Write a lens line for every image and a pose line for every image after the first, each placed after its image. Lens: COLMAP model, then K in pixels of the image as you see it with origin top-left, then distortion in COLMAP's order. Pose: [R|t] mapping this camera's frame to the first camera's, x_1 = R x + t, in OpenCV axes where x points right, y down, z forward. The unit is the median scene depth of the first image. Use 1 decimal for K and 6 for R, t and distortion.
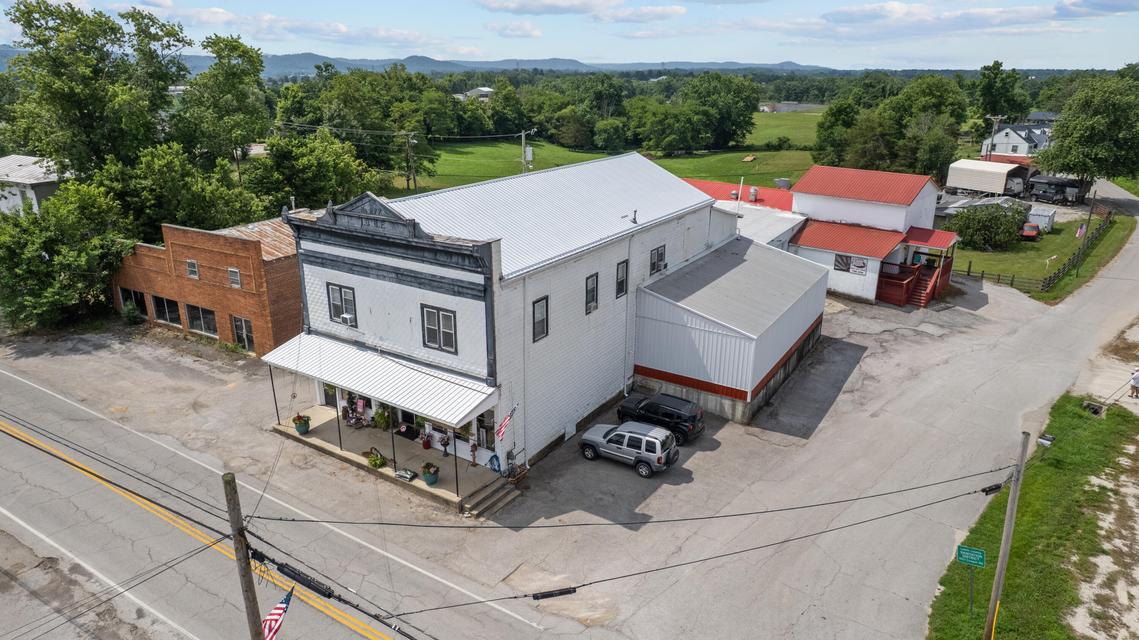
lens RADIAL K [[725.9, 0, 569.5], [0, 725.9, 320.0], [0, 0, 1]] dist [-0.071086, 0.066824]
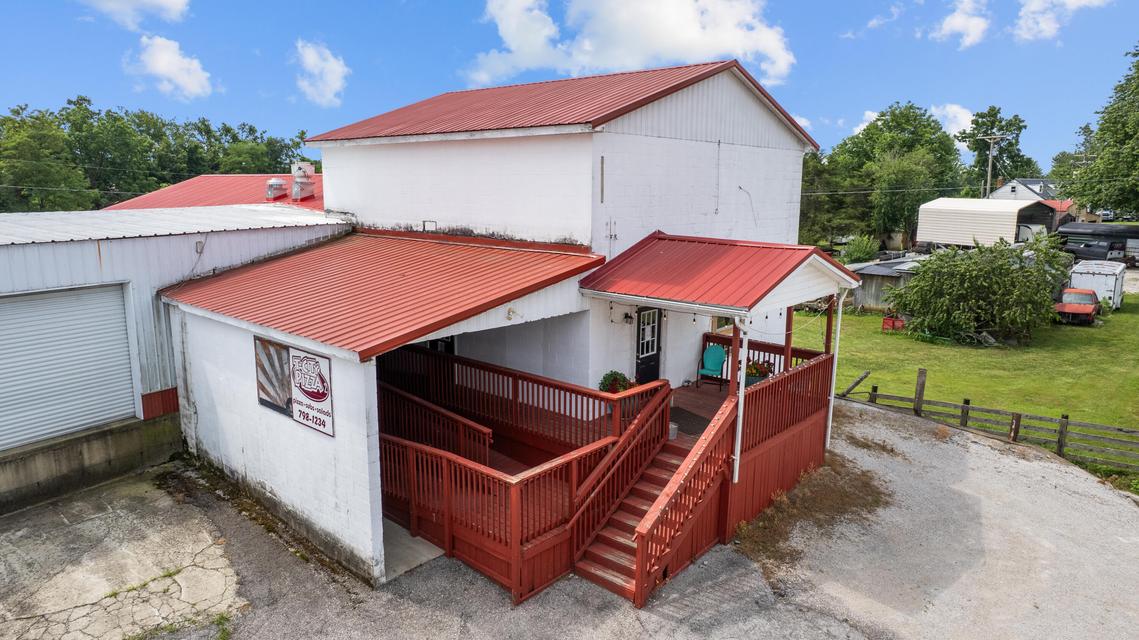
lens RADIAL K [[740.1, 0, 569.5], [0, 740.1, 320.0], [0, 0, 1]] dist [-0.075244, 0.072024]
pose [[0.999915, 0.005132, -0.011974, 0.623984], [-0.006830, 0.989207, -0.146368, -0.084733], [0.011094, 0.146437, 0.989158, 1.030547]]
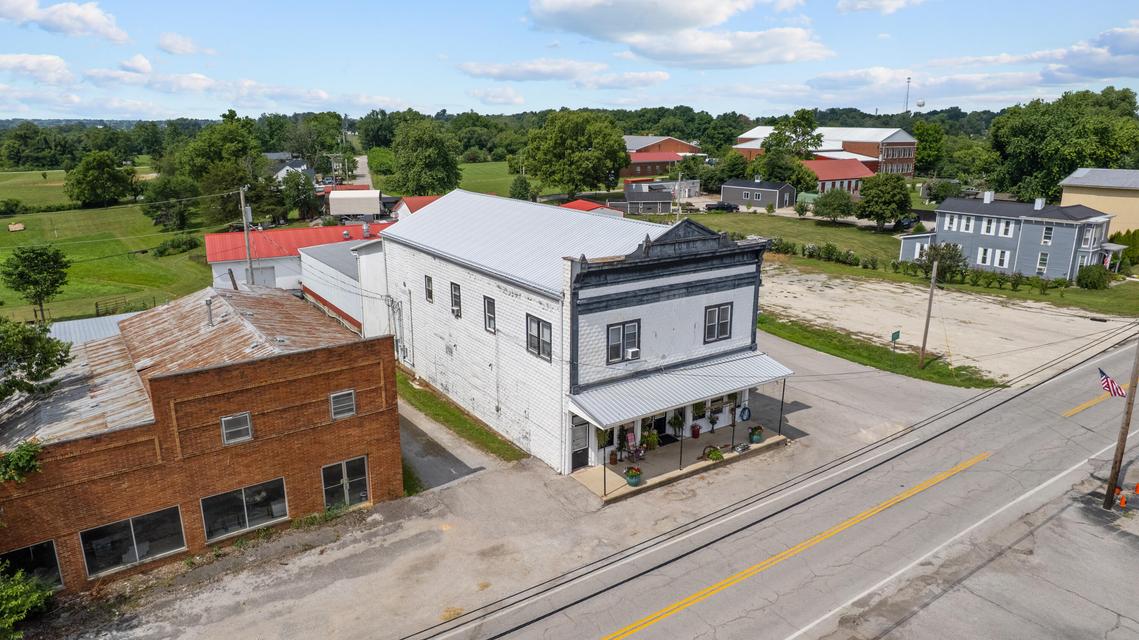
lens RADIAL K [[725.9, 0, 569.5], [0, 725.9, 320.0], [0, 0, 1]] dist [-0.071086, 0.066824]
pose [[0.403051, -0.247338, 0.881121, -0.922127], [0.298722, 0.945609, 0.128796, -0.151737], [-0.865052, 0.211299, 0.455014, 0.460941]]
